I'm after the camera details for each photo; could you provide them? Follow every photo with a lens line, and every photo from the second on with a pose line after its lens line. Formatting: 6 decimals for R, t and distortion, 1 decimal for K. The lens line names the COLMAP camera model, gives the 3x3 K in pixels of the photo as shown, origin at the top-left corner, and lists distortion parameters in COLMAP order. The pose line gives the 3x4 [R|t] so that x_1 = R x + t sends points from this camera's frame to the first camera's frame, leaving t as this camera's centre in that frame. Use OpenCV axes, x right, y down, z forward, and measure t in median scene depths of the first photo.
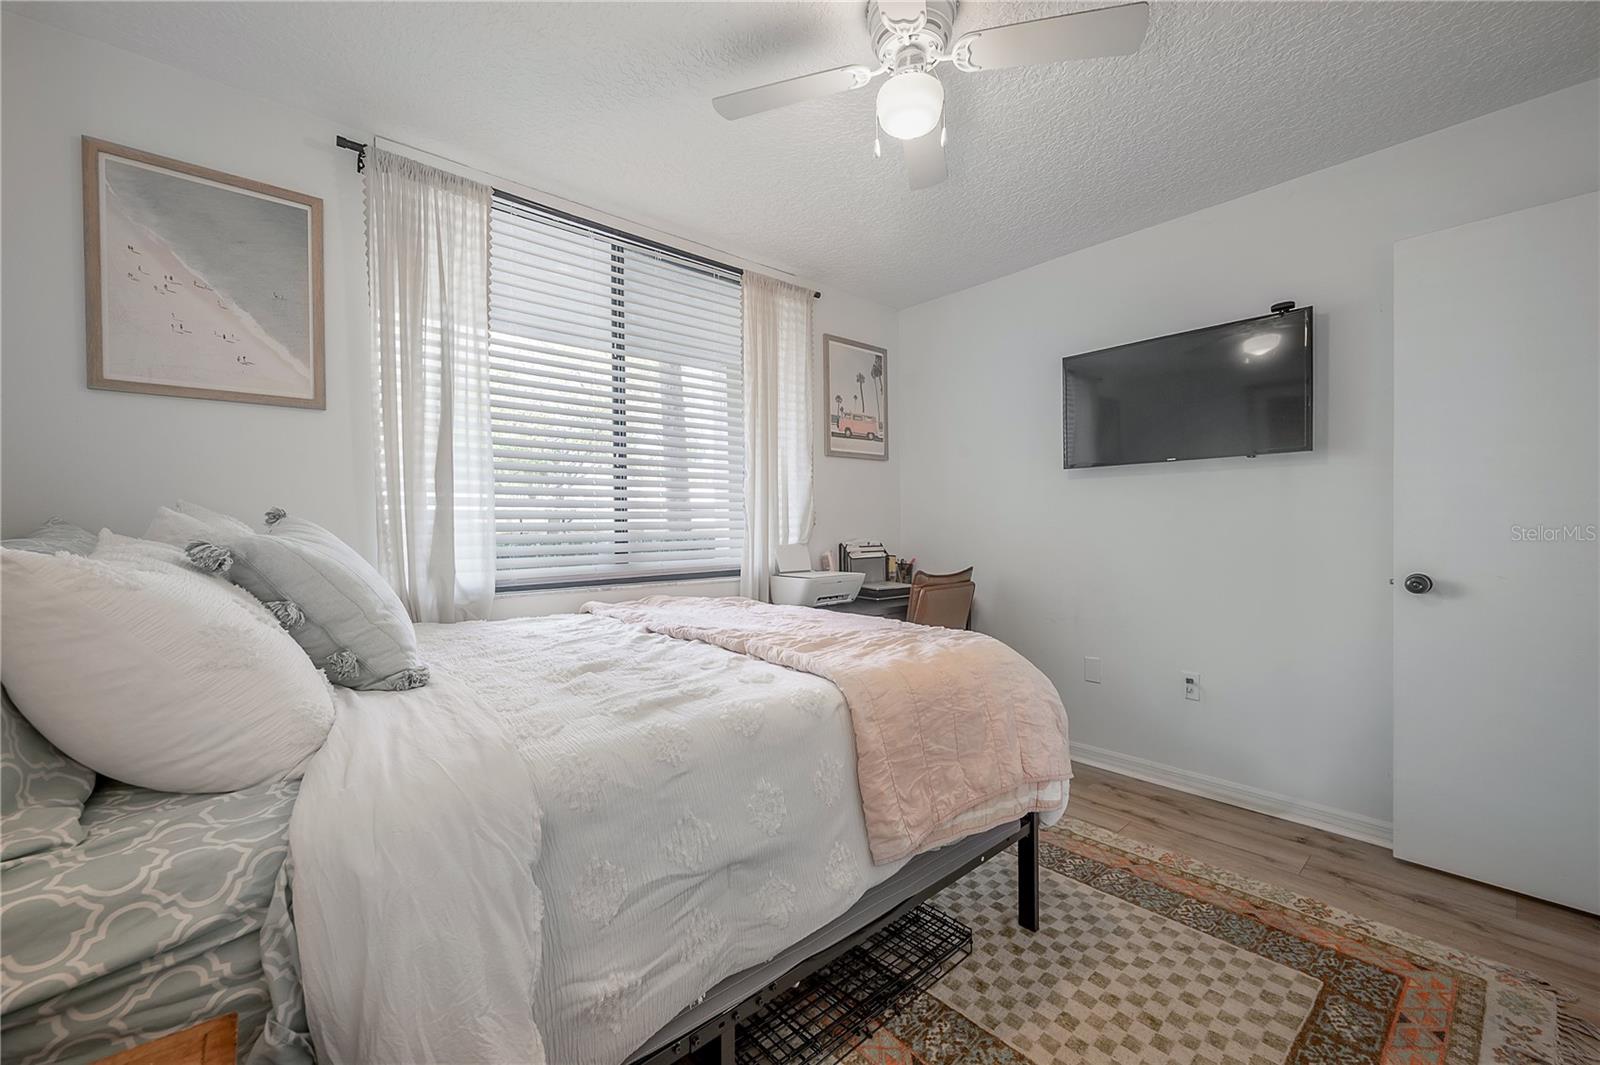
lens RADIAL K [[636.8, 0, 780.7], [0, 636.8, 531.5], [0, 0, 1]] dist [-0.001220, 0.000852]
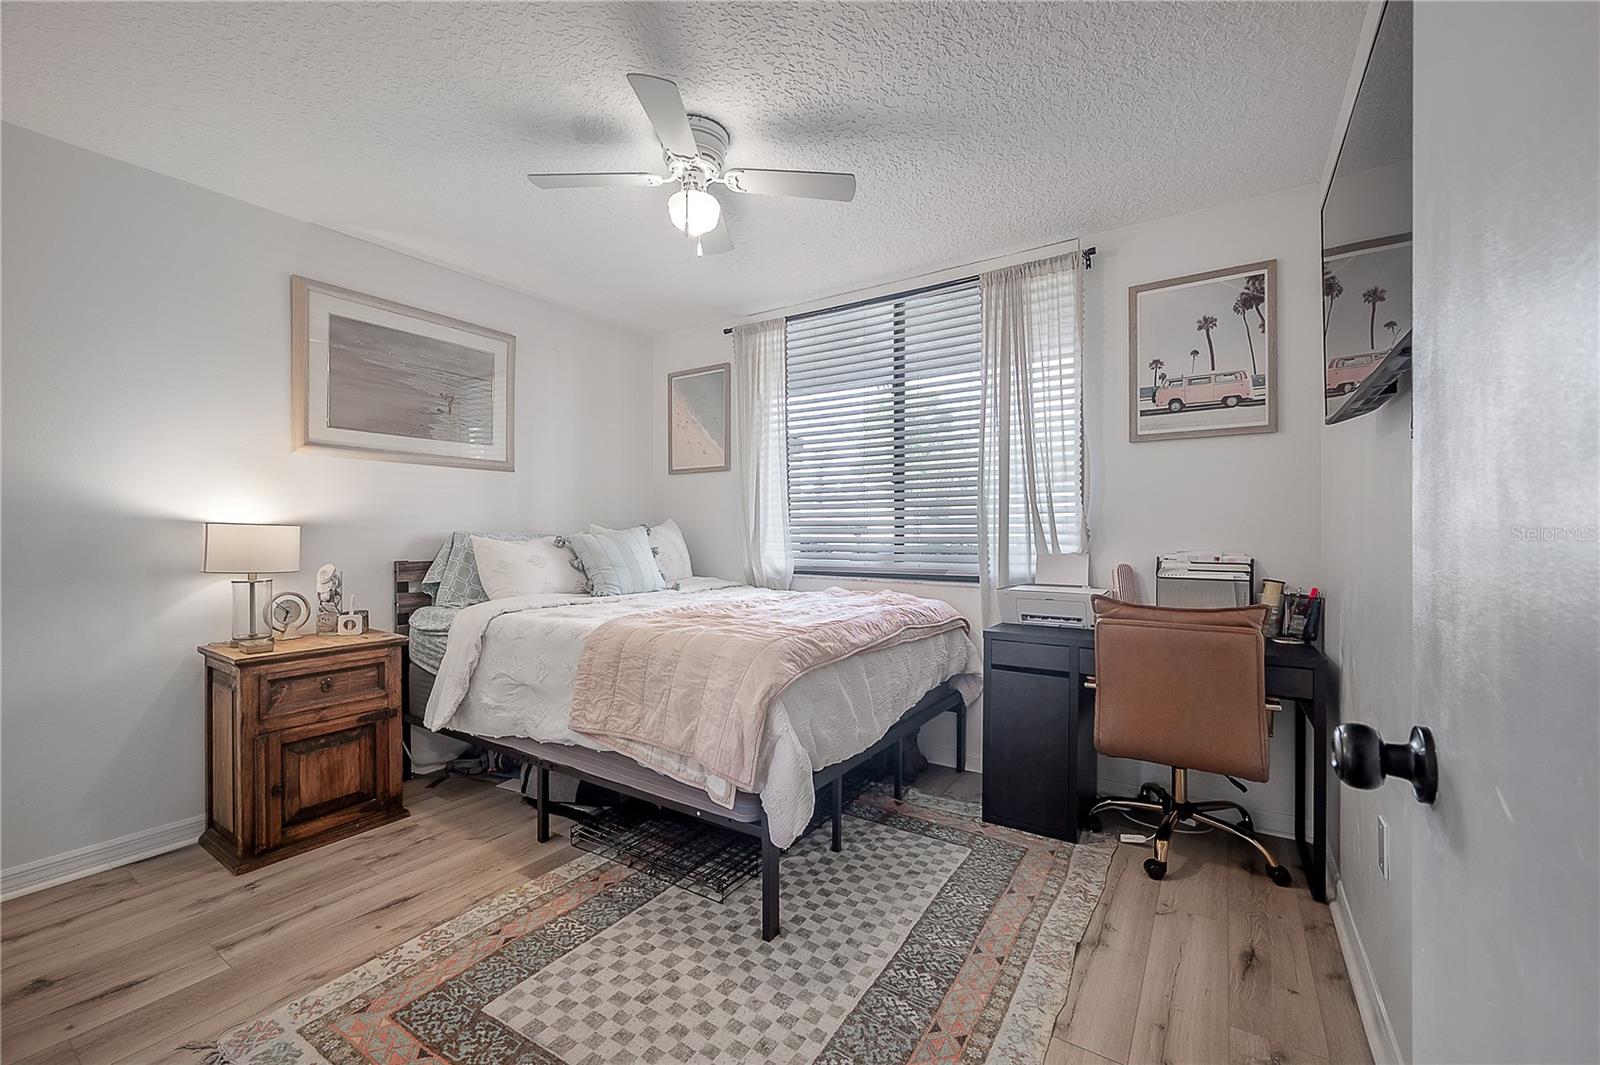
lens RADIAL K [[636.8, 0, 807.9], [0, 636.8, 530.5], [0, 0, 1]] dist [-0.001220, 0.000852]
pose [[0.280163, 0.006277, -0.959932, 1.431862], [-0.011018, 0.999934, 0.003323, -0.019976], [0.959889, 0.009645, 0.280214, 0.811229]]
